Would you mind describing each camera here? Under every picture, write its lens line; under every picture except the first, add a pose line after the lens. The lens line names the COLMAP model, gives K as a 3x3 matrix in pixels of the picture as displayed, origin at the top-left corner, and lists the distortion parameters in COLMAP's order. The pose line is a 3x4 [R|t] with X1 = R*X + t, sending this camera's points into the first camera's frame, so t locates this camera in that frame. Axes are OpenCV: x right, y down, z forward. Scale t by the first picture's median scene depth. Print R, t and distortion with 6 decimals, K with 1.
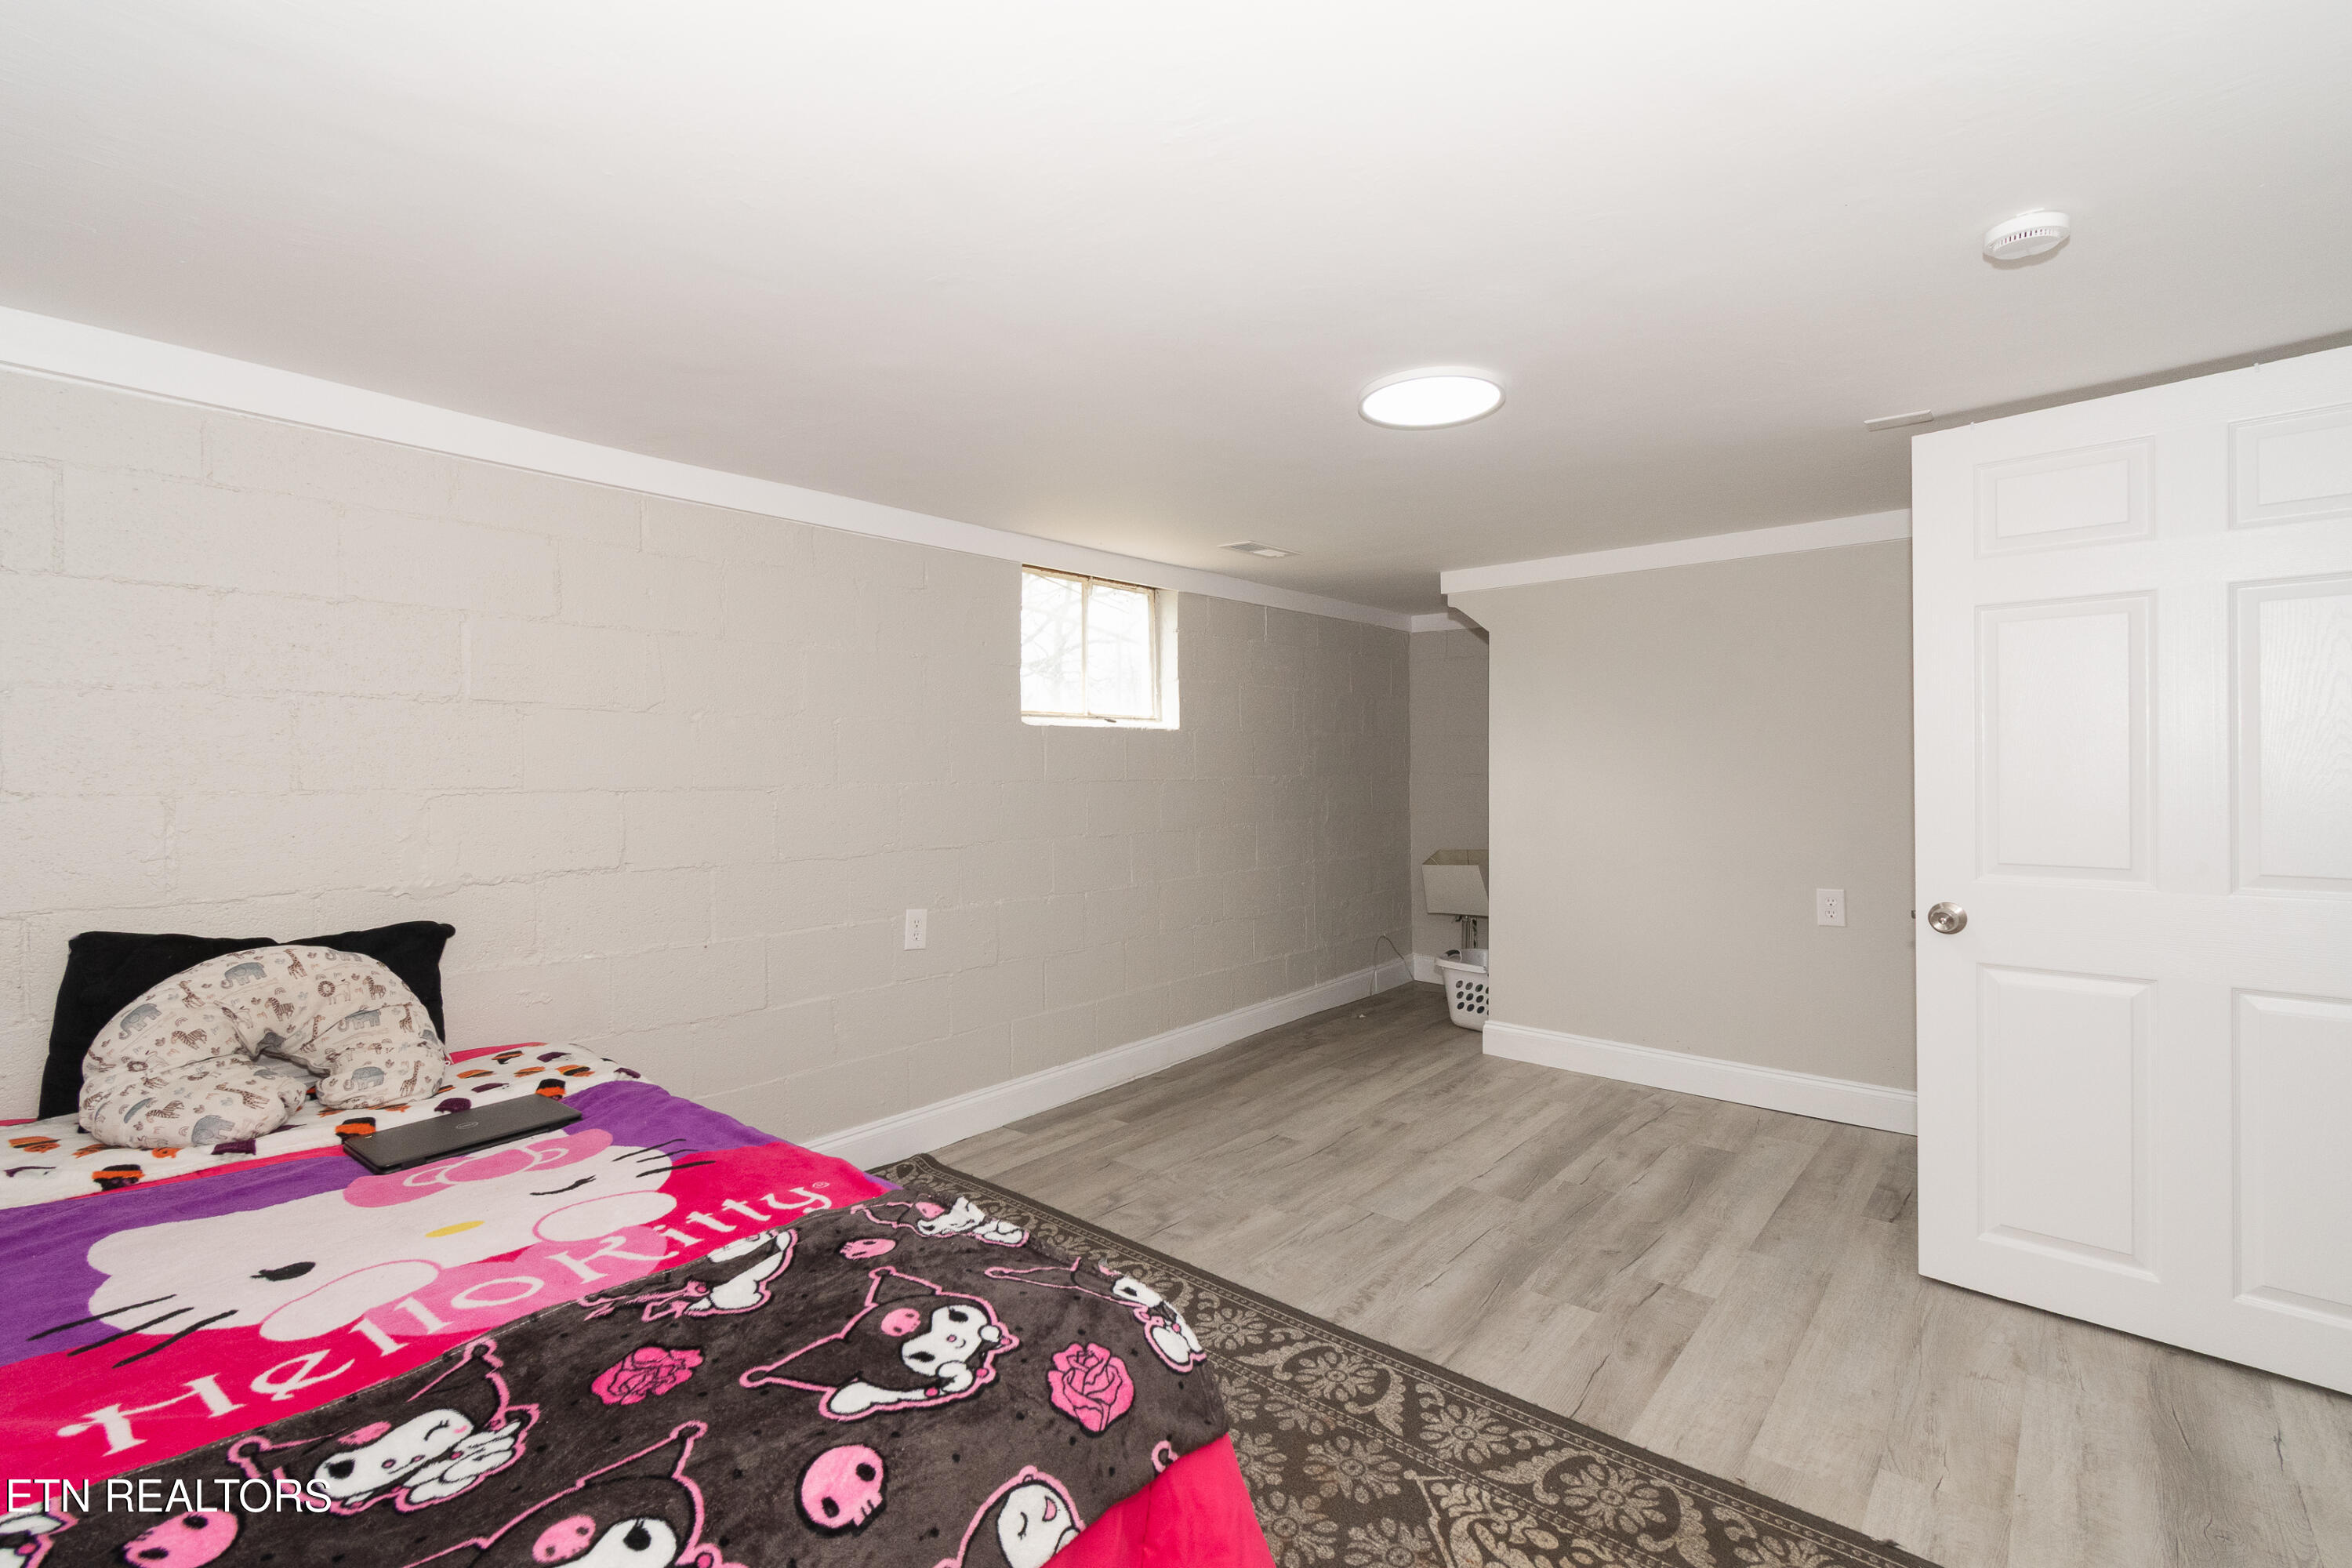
lens RADIAL K [[1058.5, 0, 1180.3], [0, 1058.5, 775.9], [0, 0, 1]] dist [-0.002639, -0.000290]
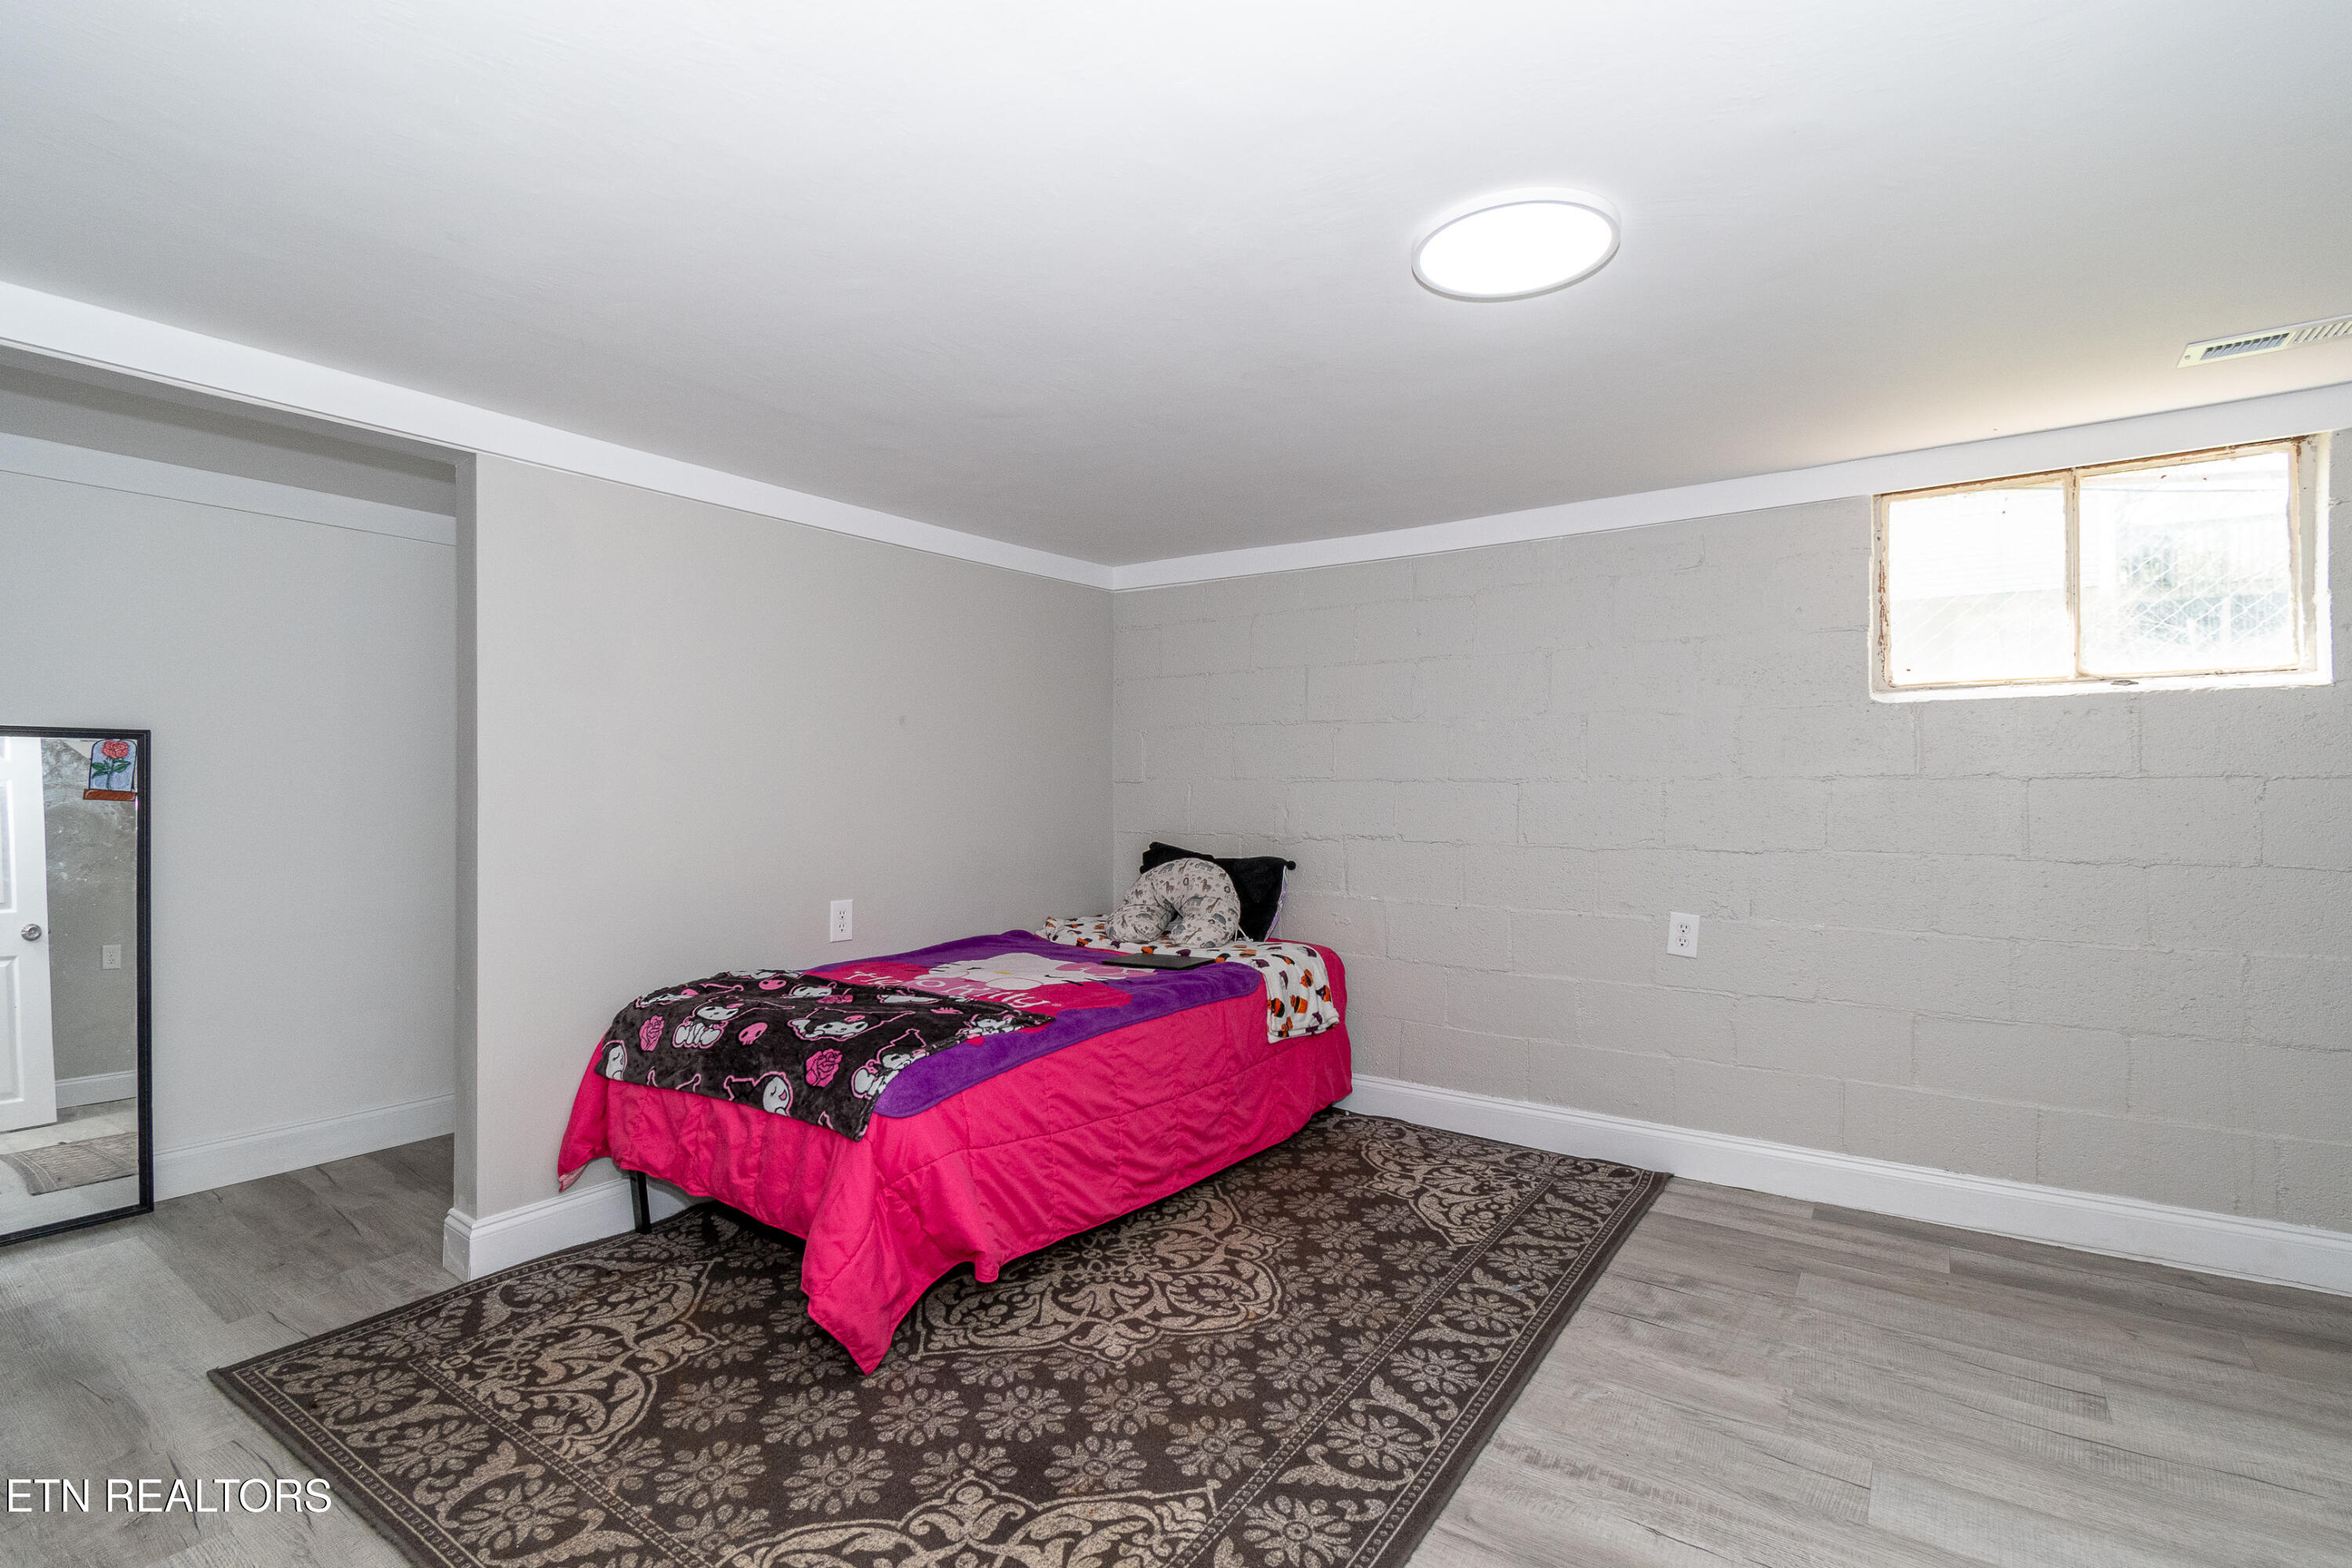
lens RADIAL K [[1058.5, 0, 1177.8], [0, 1058.5, 782.6], [0, 0, 1]] dist [-0.002639, -0.000290]
pose [[0.101400, 0.007157, -0.994820, 0.923864], [-0.003555, 0.999970, 0.006832, 0.010252], [0.994839, 0.002844, 0.101422, 0.683945]]
